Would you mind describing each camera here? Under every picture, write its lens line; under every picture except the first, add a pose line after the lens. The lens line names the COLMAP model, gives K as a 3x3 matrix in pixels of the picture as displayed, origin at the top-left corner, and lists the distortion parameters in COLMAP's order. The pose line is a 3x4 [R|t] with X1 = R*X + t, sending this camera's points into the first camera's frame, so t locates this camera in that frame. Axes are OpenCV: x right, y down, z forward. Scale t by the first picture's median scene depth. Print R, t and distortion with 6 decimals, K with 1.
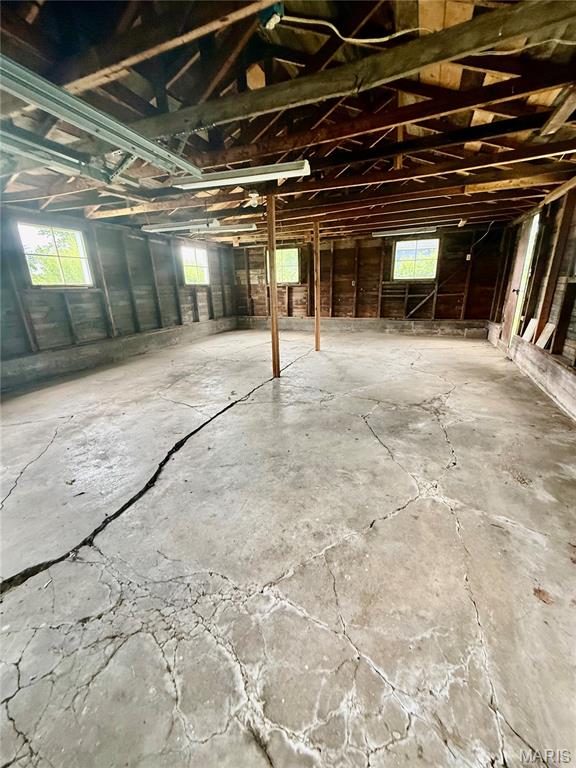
lens RADIAL K [[304.7, 0, 288.0], [0, 304.7, 384.0], [0, 0, 1]] dist [0.001057, 0.000029]
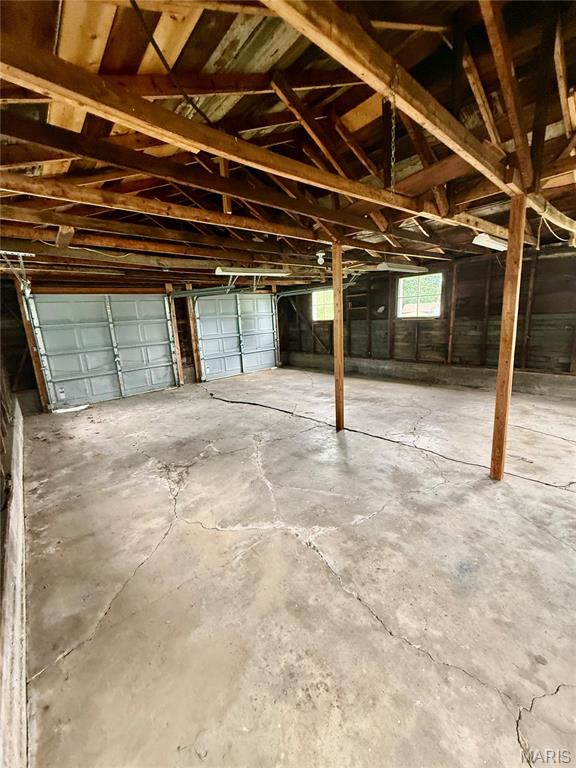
lens RADIAL K [[304.7, 0, 288.0], [0, 304.7, 384.0], [0, 0, 1]] dist [0.001057, 0.000029]
pose [[-0.444367, 0.242825, -0.862307, 1.071920], [-0.216096, 0.905085, 0.366230, -0.607463], [0.869391, 0.349082, -0.349716, 1.536056]]
